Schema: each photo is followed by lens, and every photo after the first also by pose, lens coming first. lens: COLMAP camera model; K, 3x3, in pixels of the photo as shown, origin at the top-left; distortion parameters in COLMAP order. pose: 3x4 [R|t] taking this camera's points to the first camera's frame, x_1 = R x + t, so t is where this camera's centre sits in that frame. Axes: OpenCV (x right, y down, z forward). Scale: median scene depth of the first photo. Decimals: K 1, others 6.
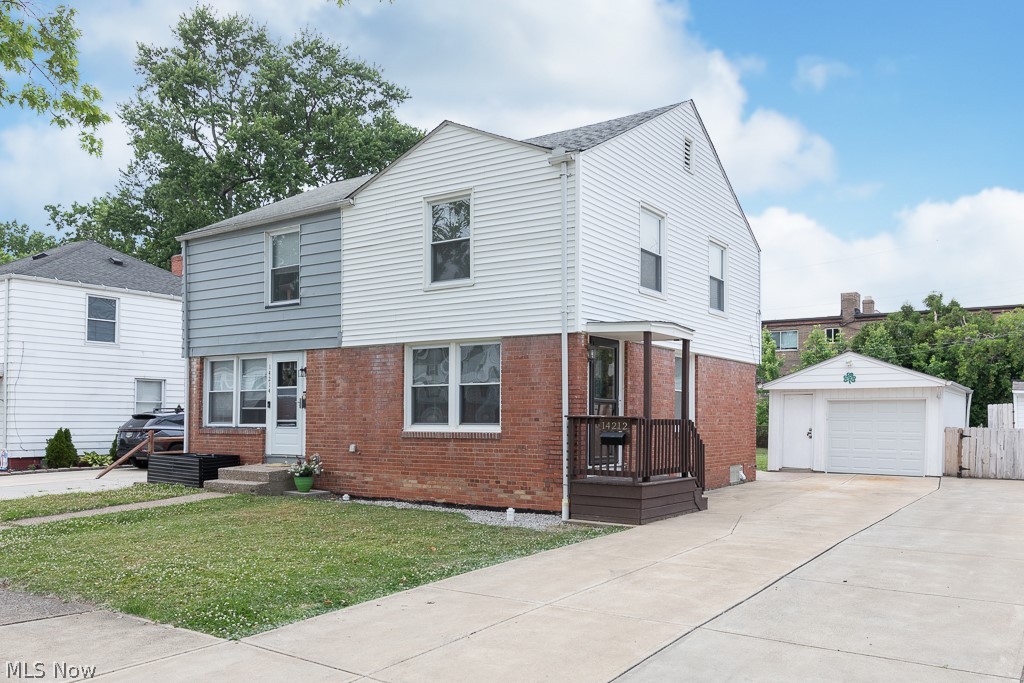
lens RADIAL K [[806.5, 0, 555.5], [0, 806.5, 409.2], [0, 0, 1]] dist [-0.013007, 0.001626]
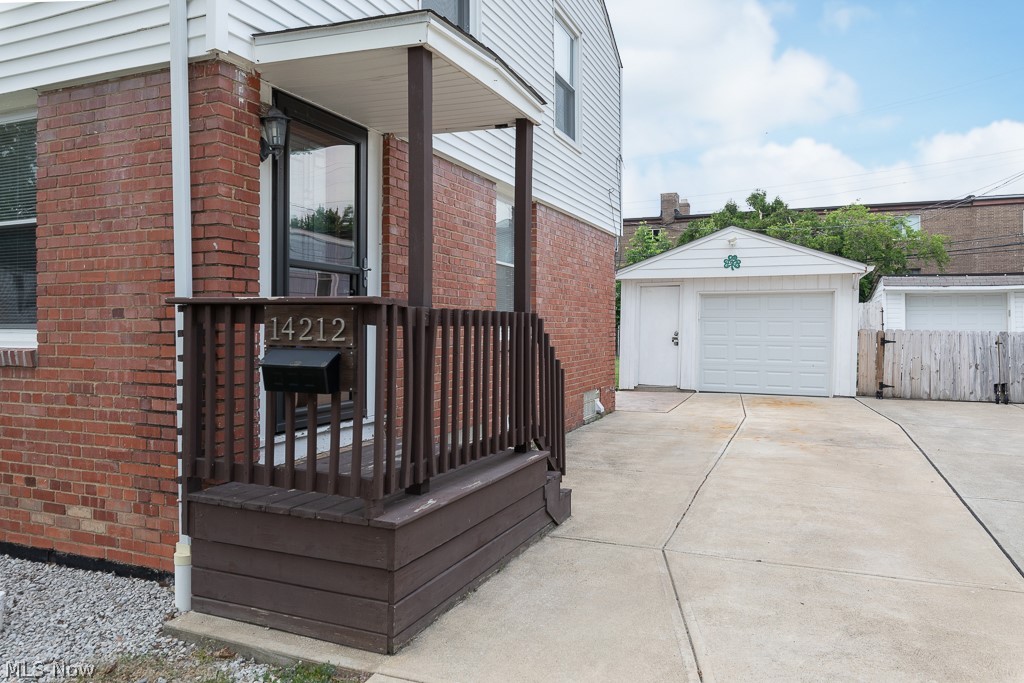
lens RADIAL K [[701.3, 0, 511.8], [0, 701.3, 349.8], [0, 0, 1]] dist [-0.010269, 0.002087]
pose [[0.984870, -0.010020, 0.173004, 0.069549], [0.001570, 0.998802, 0.048915, 0.010463], [-0.173287, -0.047903, 0.983706, 0.483598]]
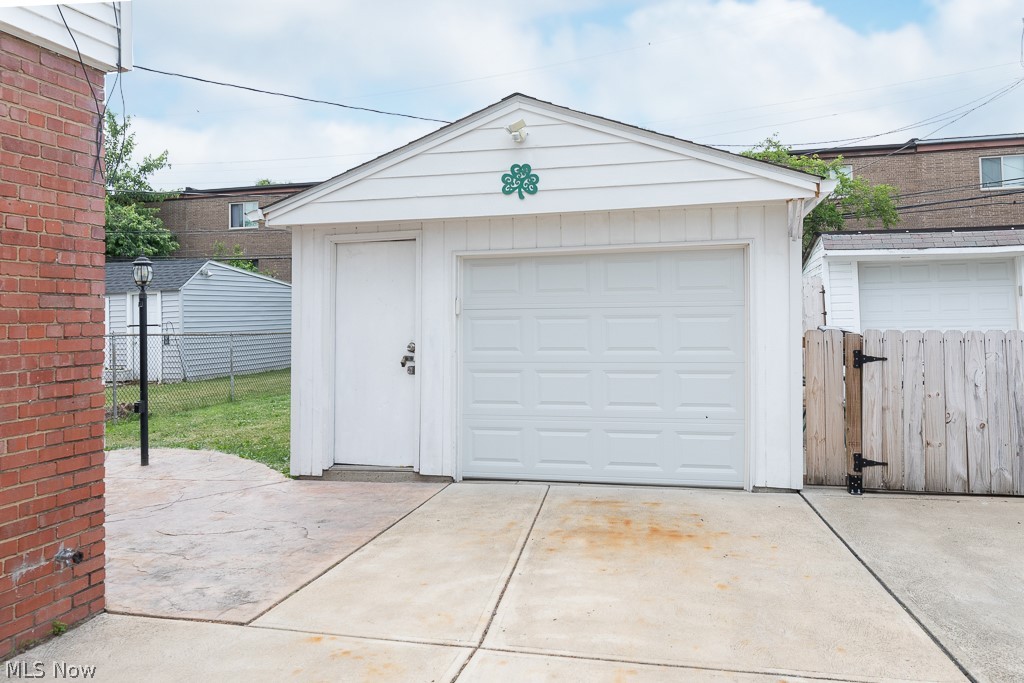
lens RADIAL K [[805.6, 0, 511.9], [0, 805.6, 331.4], [0, 0, 1]] dist [-0.001860, -0.007314]
pose [[0.948669, -0.029178, 0.314921, 0.311014], [0.019354, 0.999225, 0.034275, 0.010378], [-0.315677, -0.026421, 0.948499, 0.834011]]
